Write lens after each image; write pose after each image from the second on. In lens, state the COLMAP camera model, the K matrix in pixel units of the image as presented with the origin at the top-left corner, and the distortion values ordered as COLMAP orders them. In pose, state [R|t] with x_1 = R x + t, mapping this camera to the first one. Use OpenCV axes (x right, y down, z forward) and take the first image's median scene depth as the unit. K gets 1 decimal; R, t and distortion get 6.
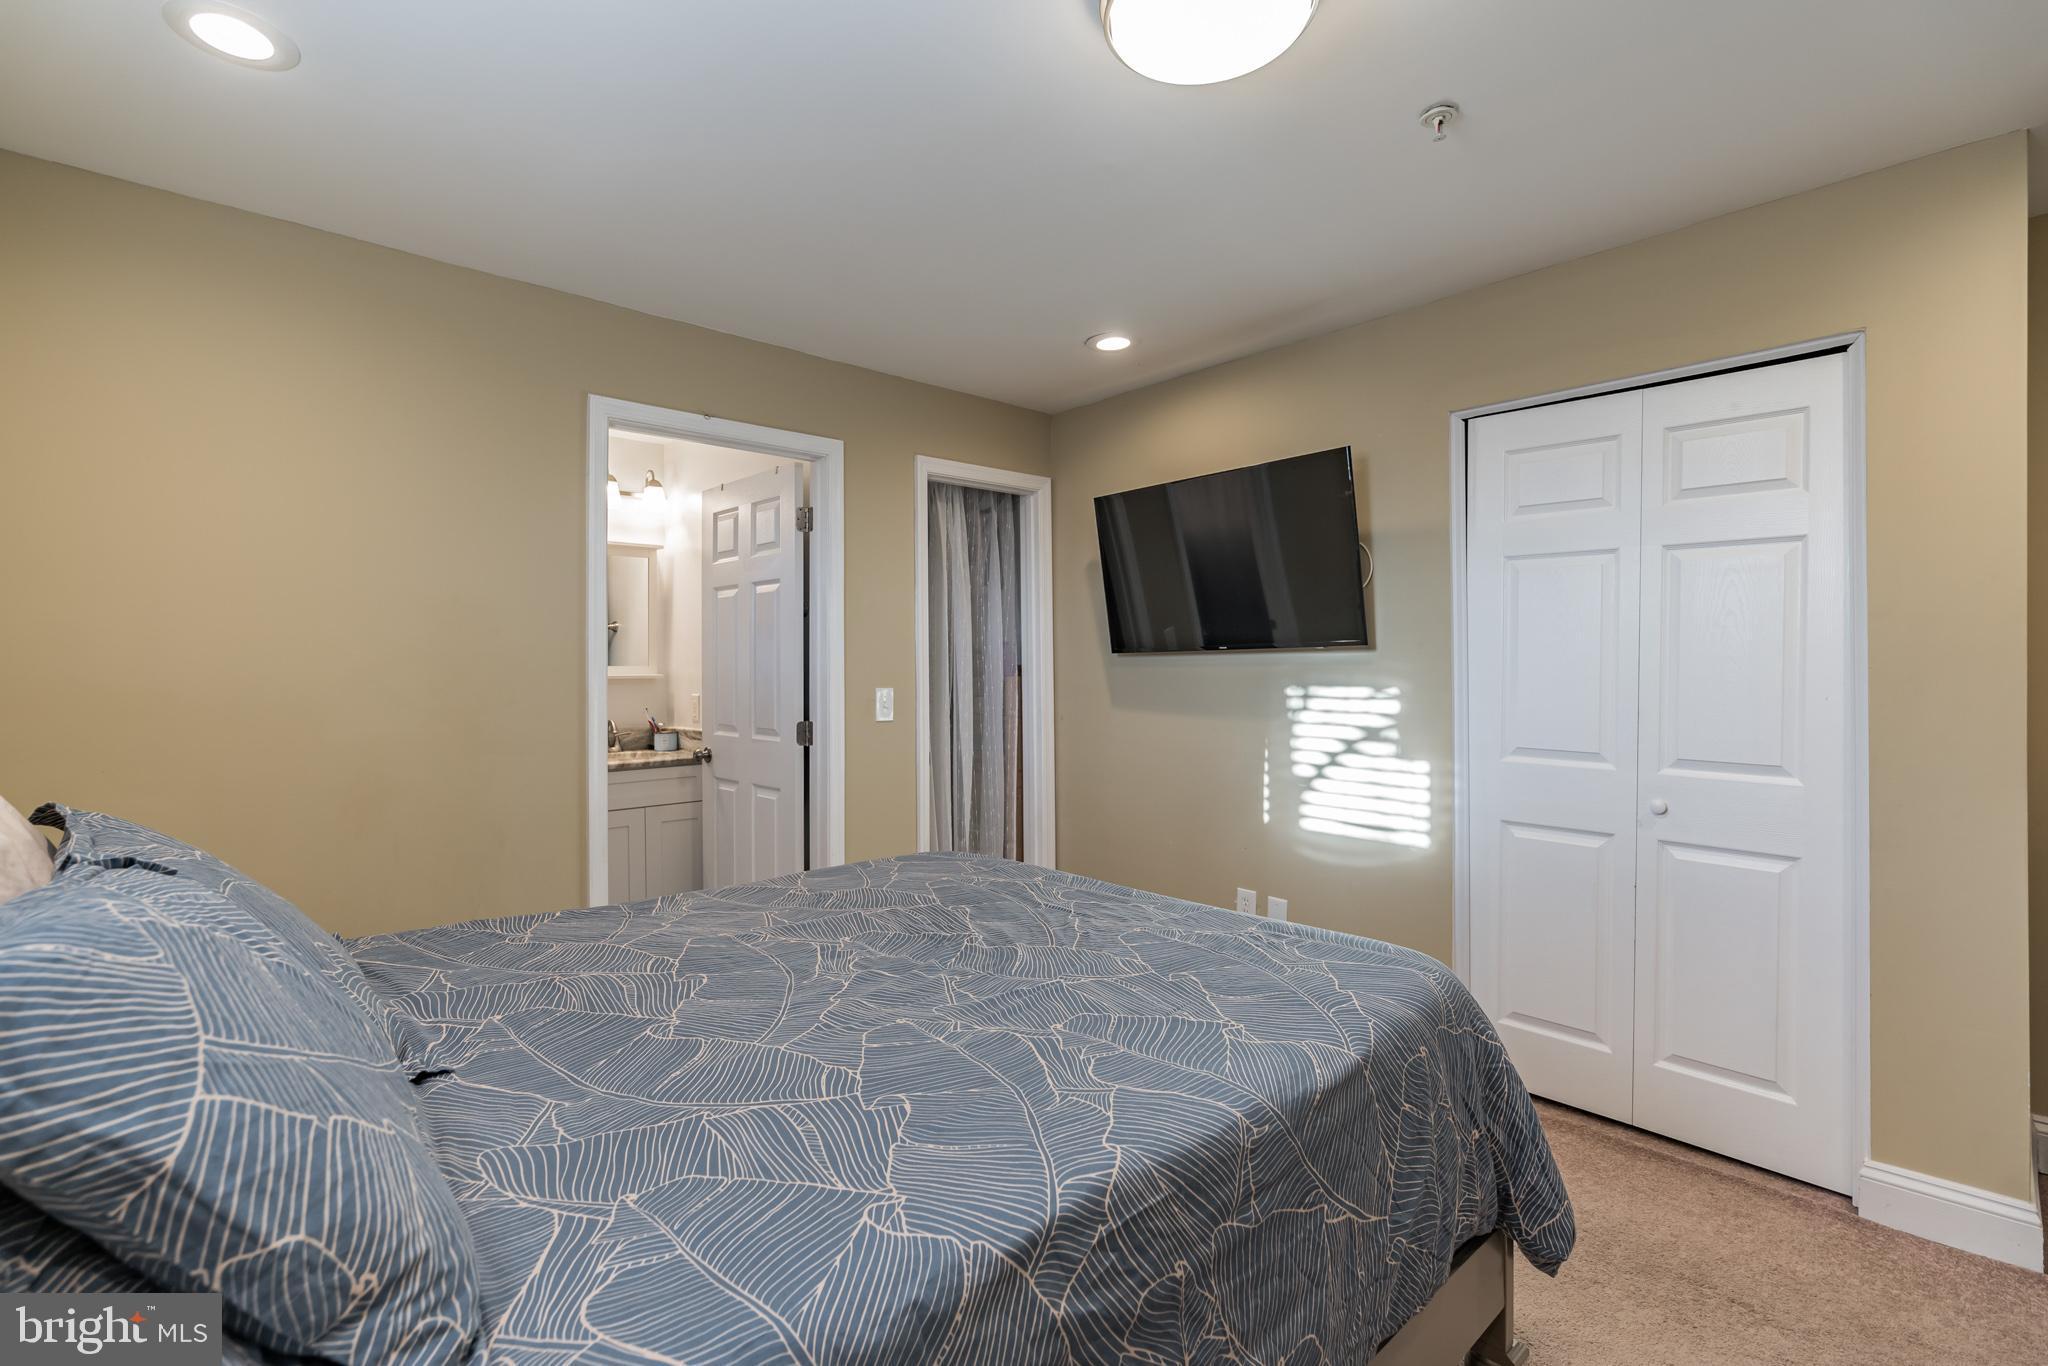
lens RADIAL K [[906.2, 0, 1024.0], [0, 906.2, 683.0], [0, 0, 1]] dist [-0.000631, -0.000029]
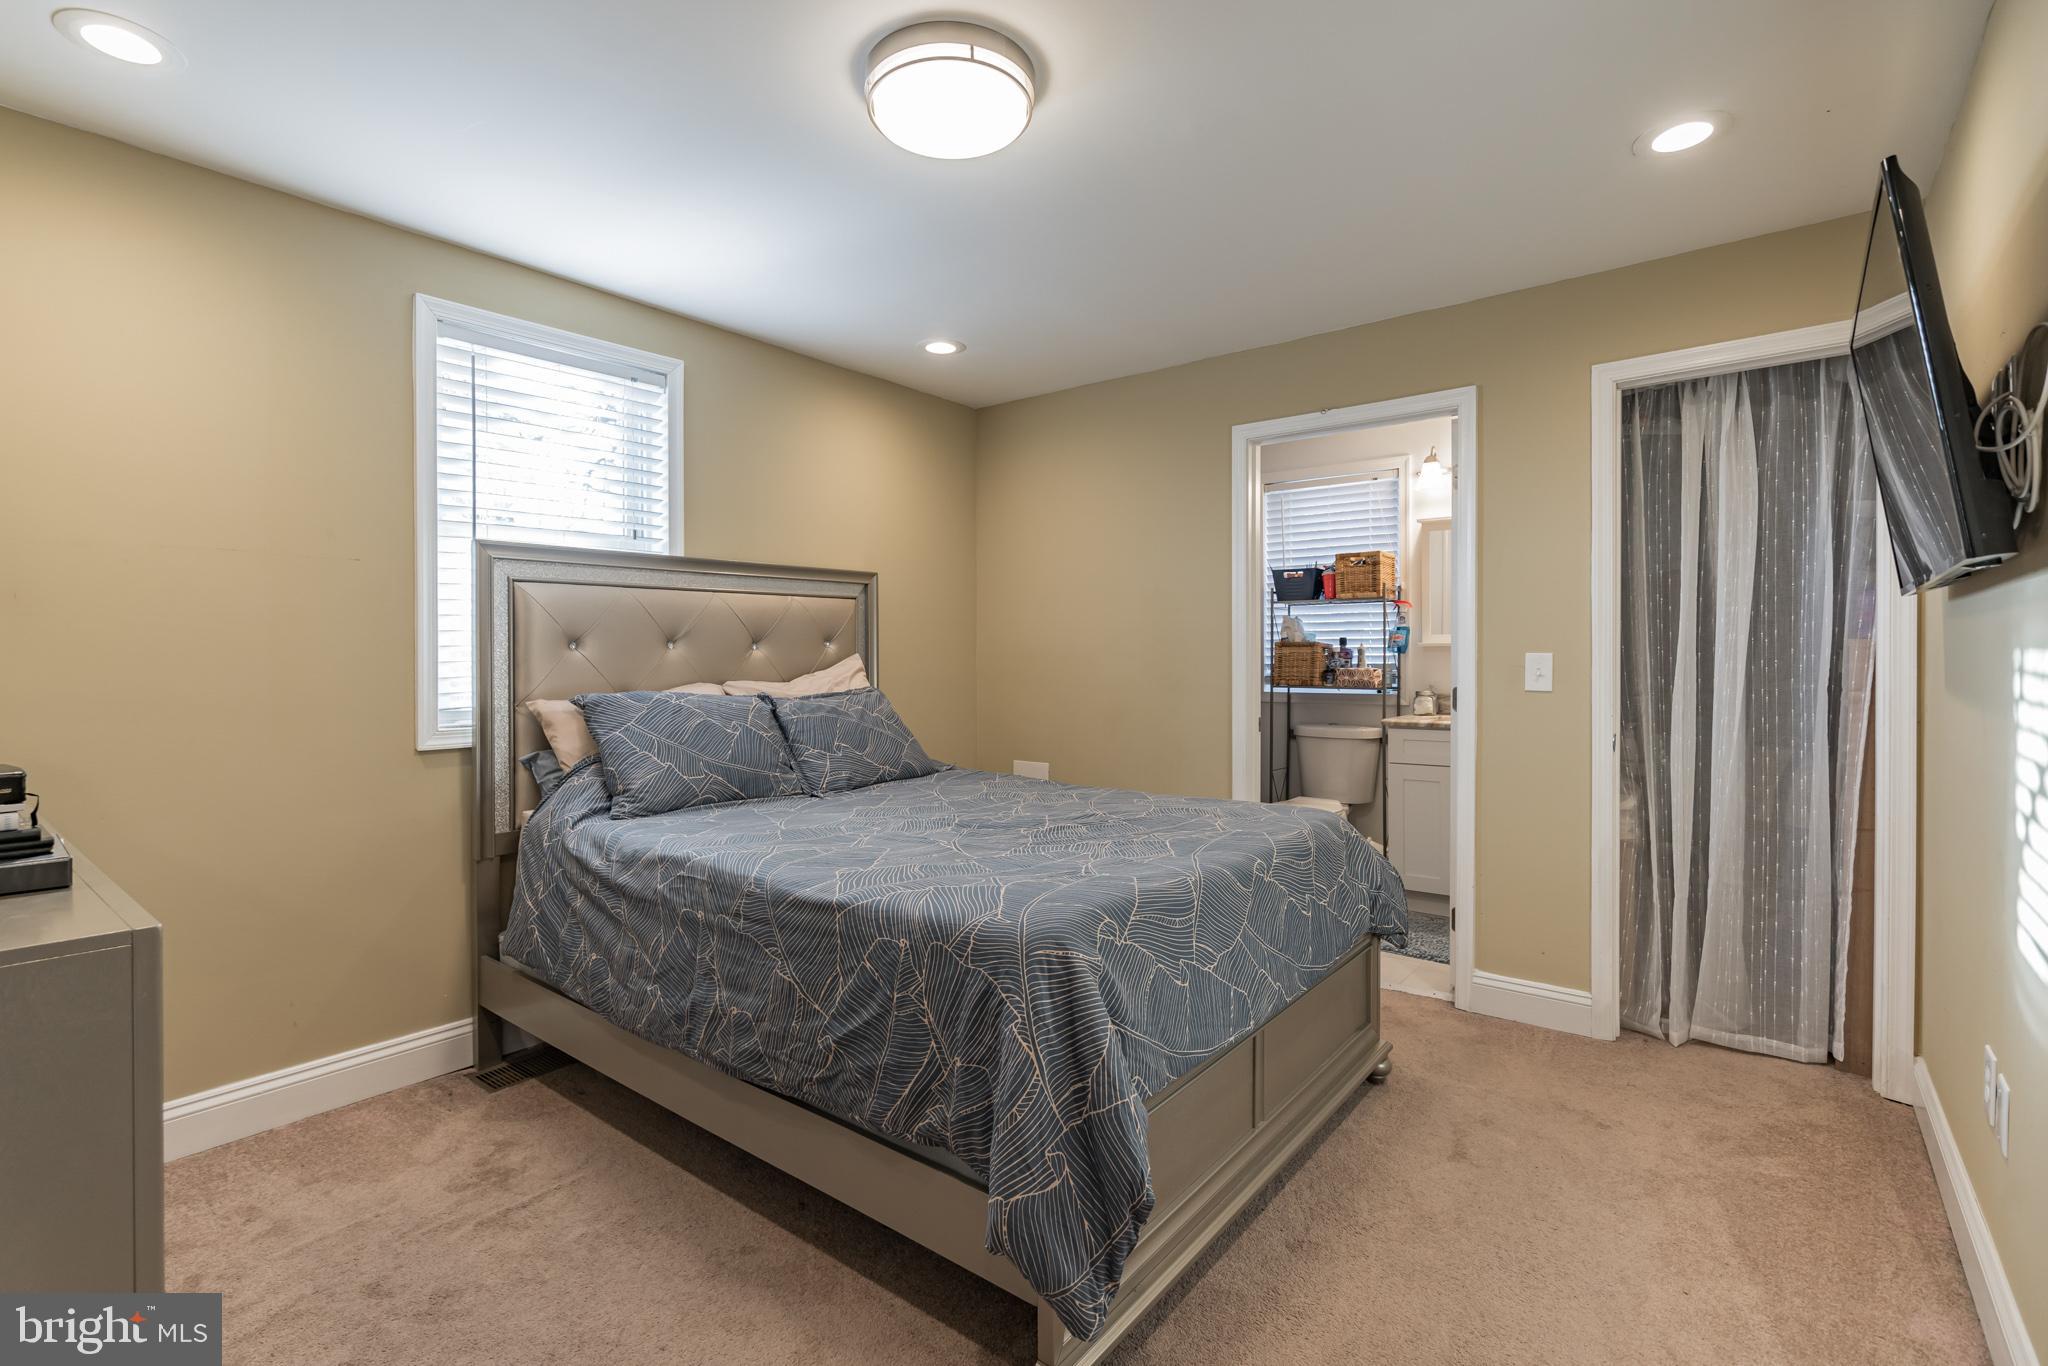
lens RADIAL K [[942.3, 0, 1021.1], [0, 942.3, 661.0], [0, 0, 1]] dist [-0.000311, -0.000082]
pose [[0.164270, 0.010255, -0.986362, 1.949900], [-0.006903, 0.999933, 0.009247, 0.027387], [0.986391, 0.005290, 0.164330, 1.095300]]
